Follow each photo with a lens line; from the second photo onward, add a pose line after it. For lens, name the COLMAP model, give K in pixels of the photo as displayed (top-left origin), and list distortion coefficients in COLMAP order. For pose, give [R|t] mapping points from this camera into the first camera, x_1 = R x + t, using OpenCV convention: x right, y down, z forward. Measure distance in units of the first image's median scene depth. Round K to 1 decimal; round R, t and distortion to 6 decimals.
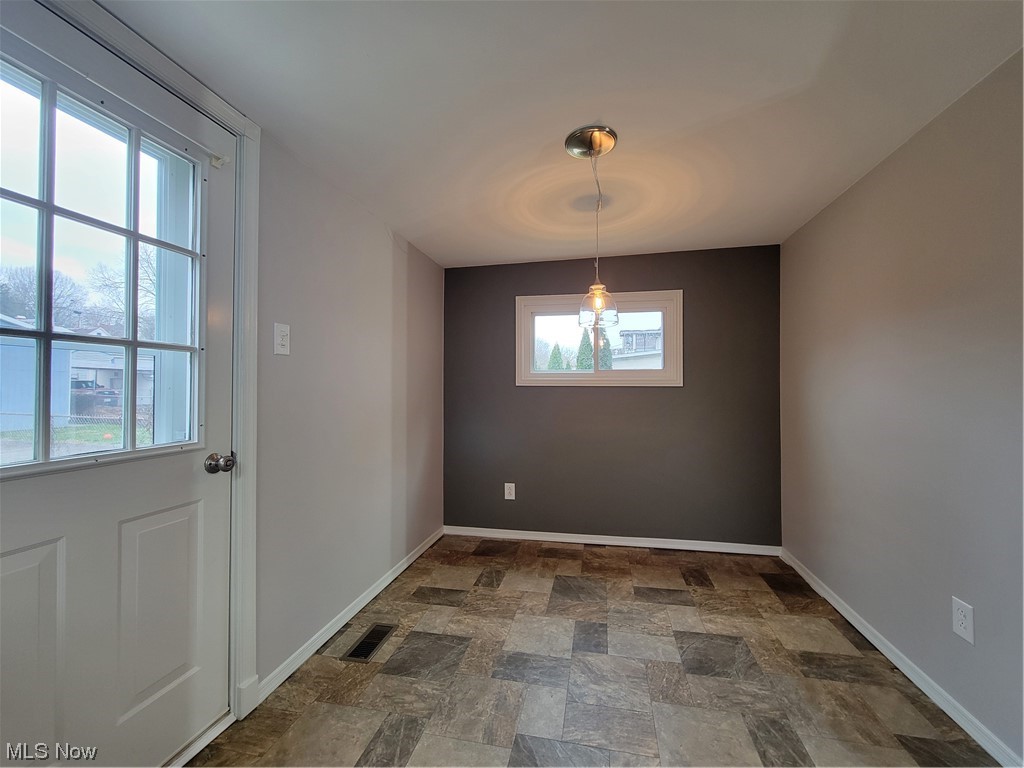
lens RADIAL K [[418.6, 0, 513.8], [0, 418.6, 384.6], [0, 0, 1]] dist [-0.000719, -0.000662]
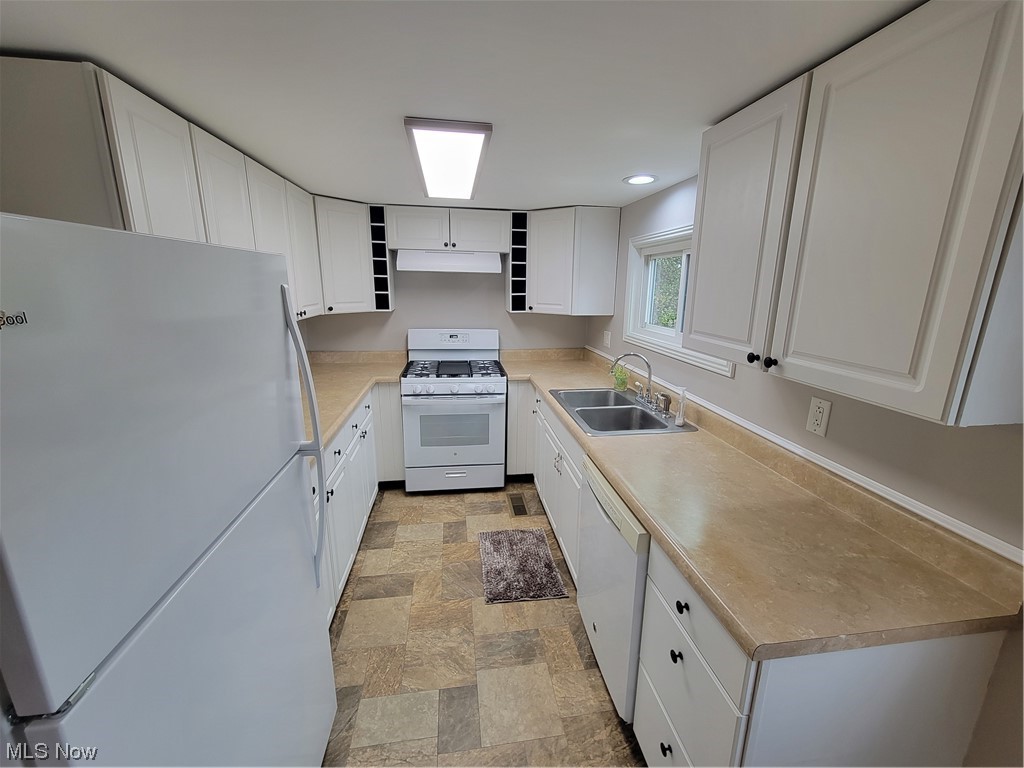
lens RADIAL K [[418.6, 0, 514.1], [0, 418.6, 385.2], [0, 0, 1]] dist [-0.000719, -0.000662]
pose [[-0.937285, 0.067680, -0.341929, 0.318444], [-0.012330, 0.973917, 0.226571, -0.212004], [0.348345, 0.216578, -0.912003, 1.645025]]
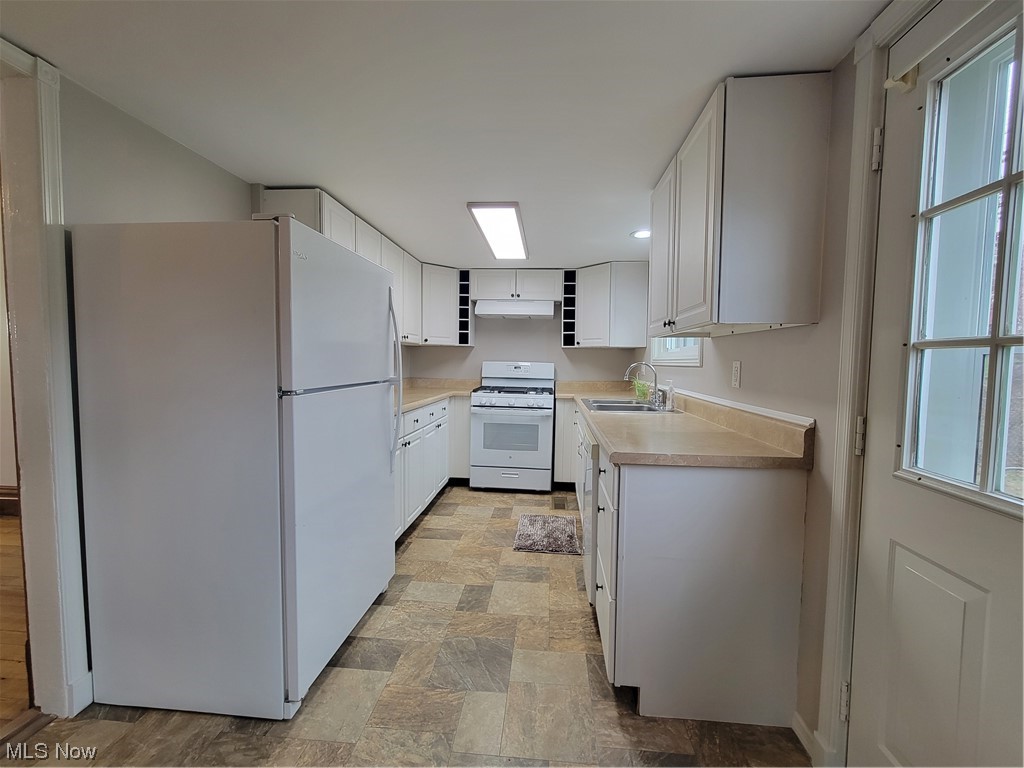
lens RADIAL K [[418.6, 0, 514.1], [0, 418.6, 384.5], [0, 0, 1]] dist [-0.000719, -0.000662]
pose [[-0.992438, -0.010246, -0.122315, 0.223554], [-0.015912, 0.998840, 0.045438, -0.016131], [0.121707, 0.047040, -0.991451, 2.093920]]
